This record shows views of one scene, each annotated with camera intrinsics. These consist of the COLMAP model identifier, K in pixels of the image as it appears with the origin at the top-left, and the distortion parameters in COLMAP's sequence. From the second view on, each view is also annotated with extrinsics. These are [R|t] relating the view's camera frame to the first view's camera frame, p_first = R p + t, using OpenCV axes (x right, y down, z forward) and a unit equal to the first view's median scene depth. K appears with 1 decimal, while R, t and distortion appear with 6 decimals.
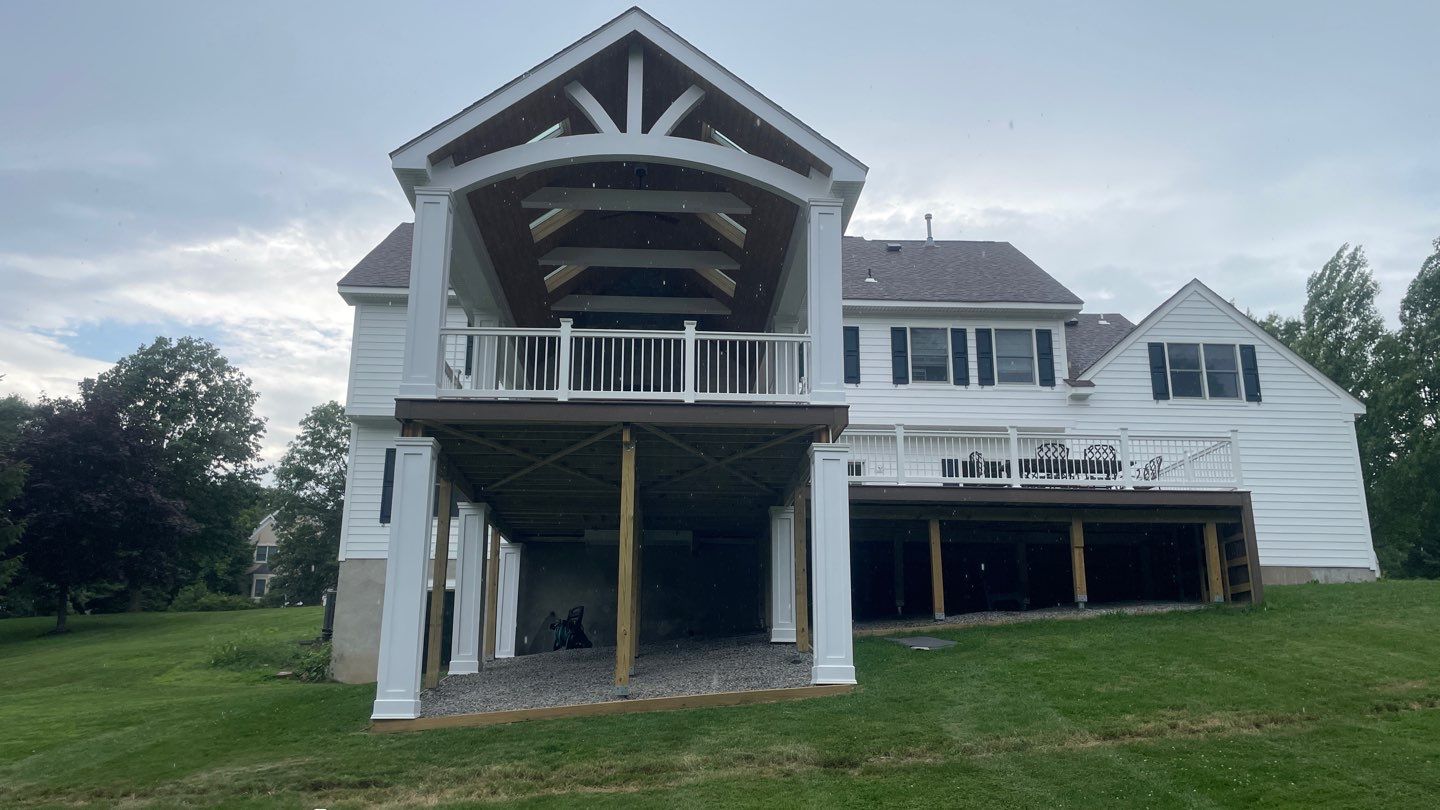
lens RADIAL K [[1092.8, 0, 711.1], [0, 1092.8, 398.6], [0, 0, 1]] dist [0.084801, -0.068182]
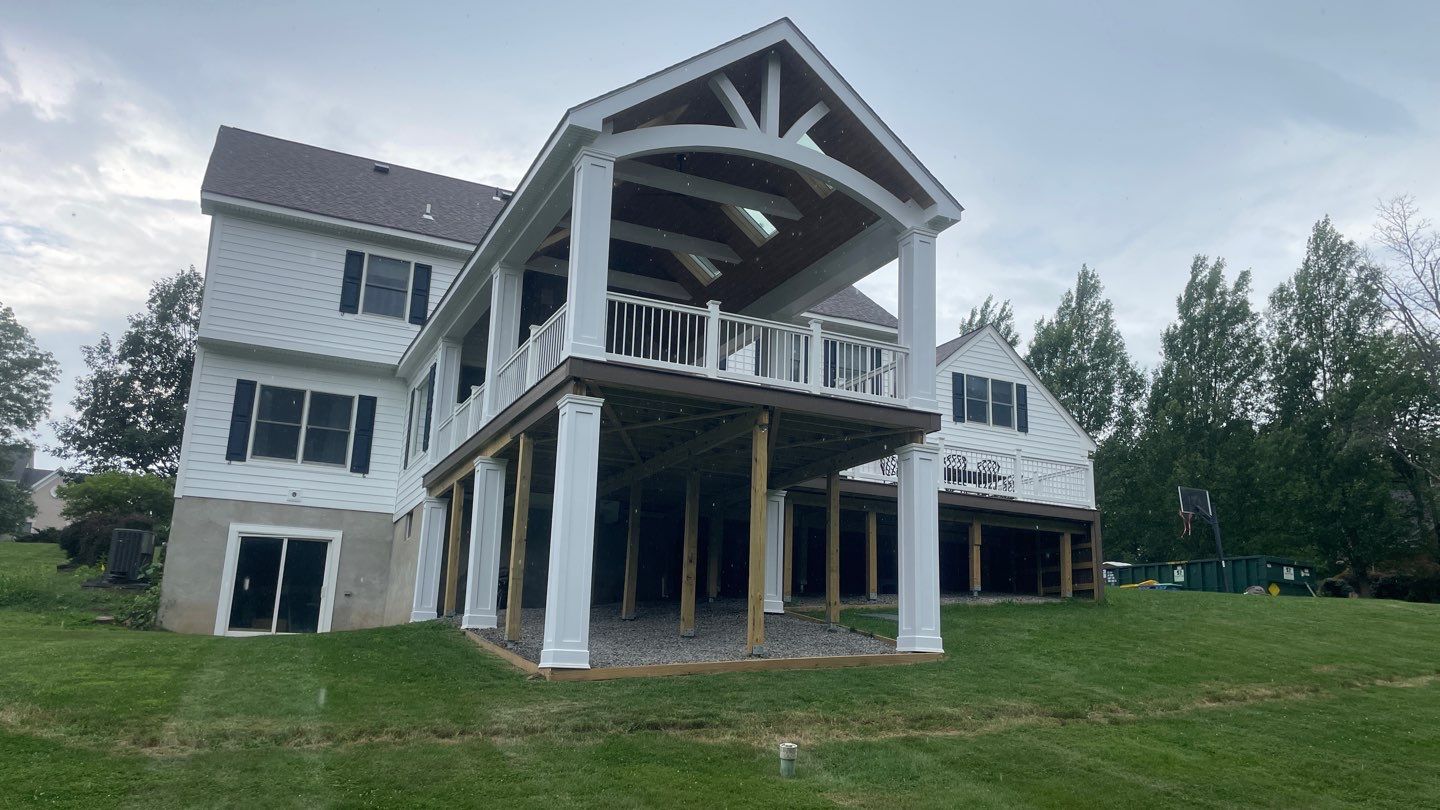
lens RADIAL K [[1097.4, 0, 722.1], [0, 1097.4, 409.5], [0, 0, 1]] dist [0.084235, -0.111388]
pose [[0.923505, 0.117099, 0.365275, -0.374159], [-0.128982, 0.991613, 0.008209, 0.016103], [-0.361250, -0.054695, 0.930864, 0.003188]]
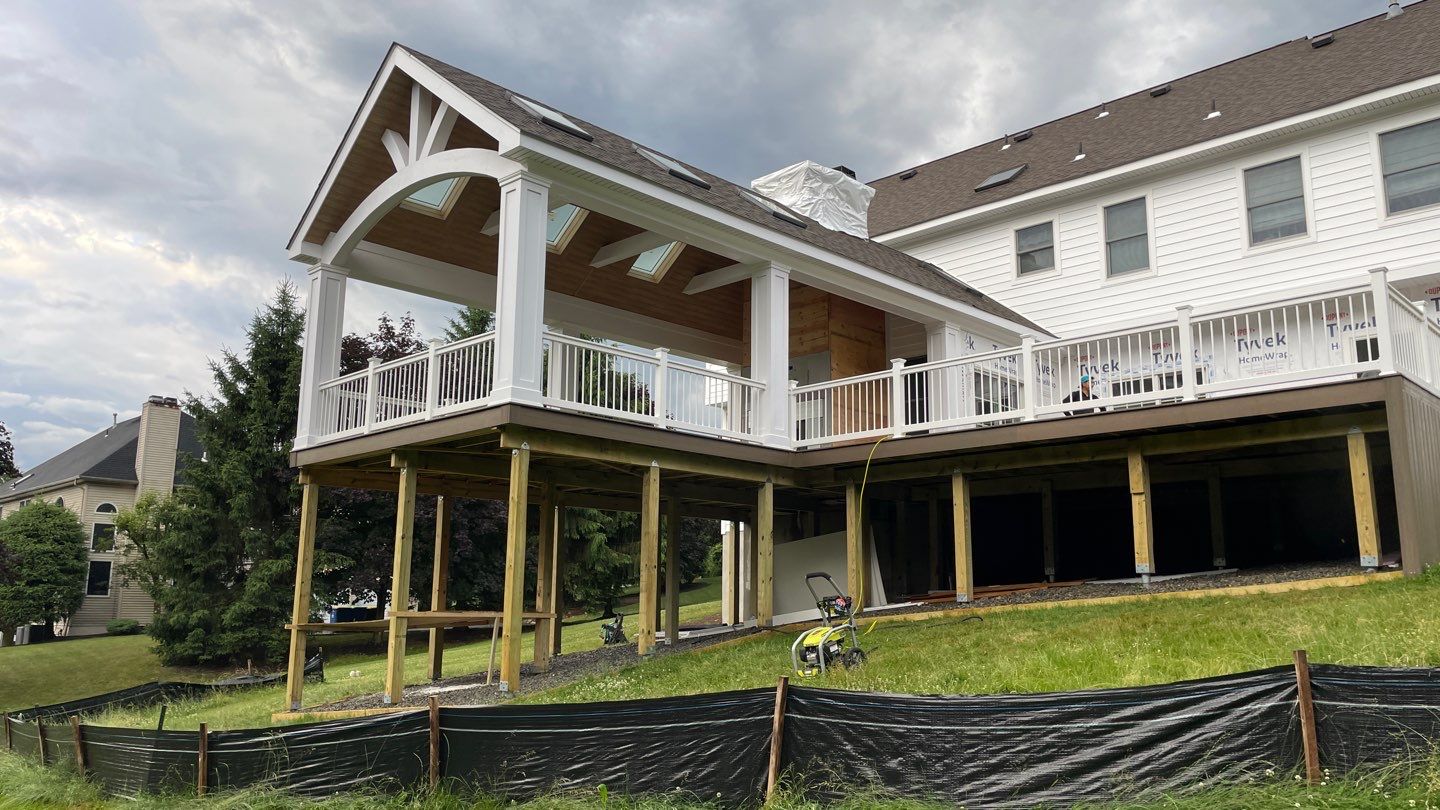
lens RADIAL K [[1118.2, 0, 720.0], [0, 1118.2, 405.0], [0, 0, 1]] dist [0.092352, -0.124879]
pose [[0.677897, -0.145038, -0.720707, 0.674300], [0.194745, 0.980751, -0.014193, 0.041728], [0.708893, -0.130733, 0.693094, 0.345972]]
